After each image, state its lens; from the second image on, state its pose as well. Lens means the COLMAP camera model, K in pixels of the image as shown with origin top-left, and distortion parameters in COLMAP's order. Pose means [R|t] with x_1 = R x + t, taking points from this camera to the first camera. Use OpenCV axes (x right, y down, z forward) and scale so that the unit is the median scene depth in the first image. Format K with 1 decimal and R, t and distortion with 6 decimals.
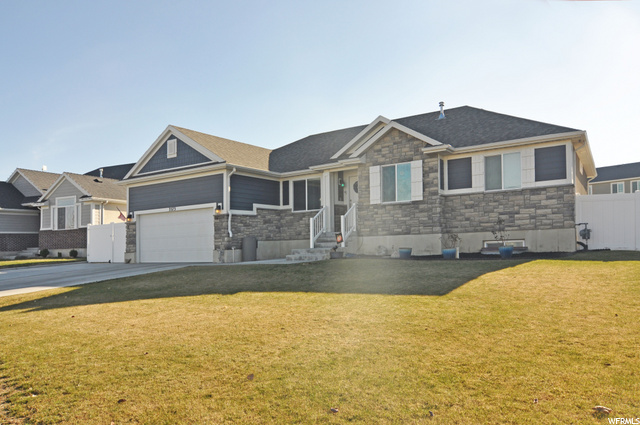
lens RADIAL K [[457.3, 0, 320.1], [0, 457.3, 200.3], [0, 0, 1]] dist [-0.000874, -0.000336]
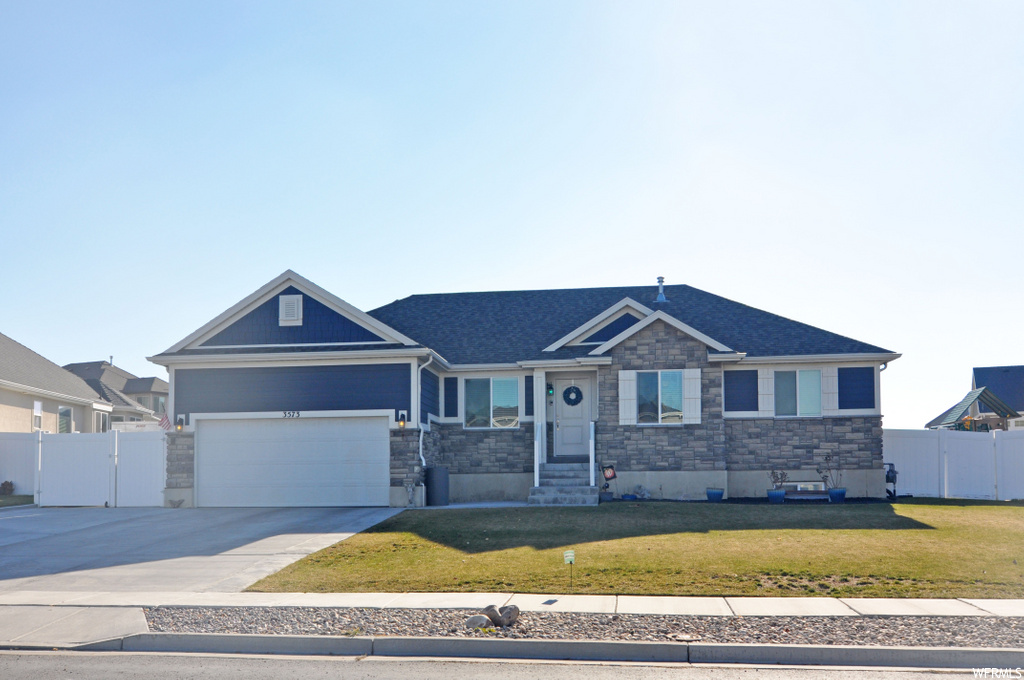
lens RADIAL K [[967.8, 0, 512.0], [0, 967.8, 340.0], [0, 0, 1]] dist [-0.000213, 0.000796]
pose [[0.910953, 0.085076, 0.403642, -0.660552], [-0.060621, 0.995487, -0.073008, -0.002582], [-0.408031, 0.042037, 0.912000, -0.283663]]
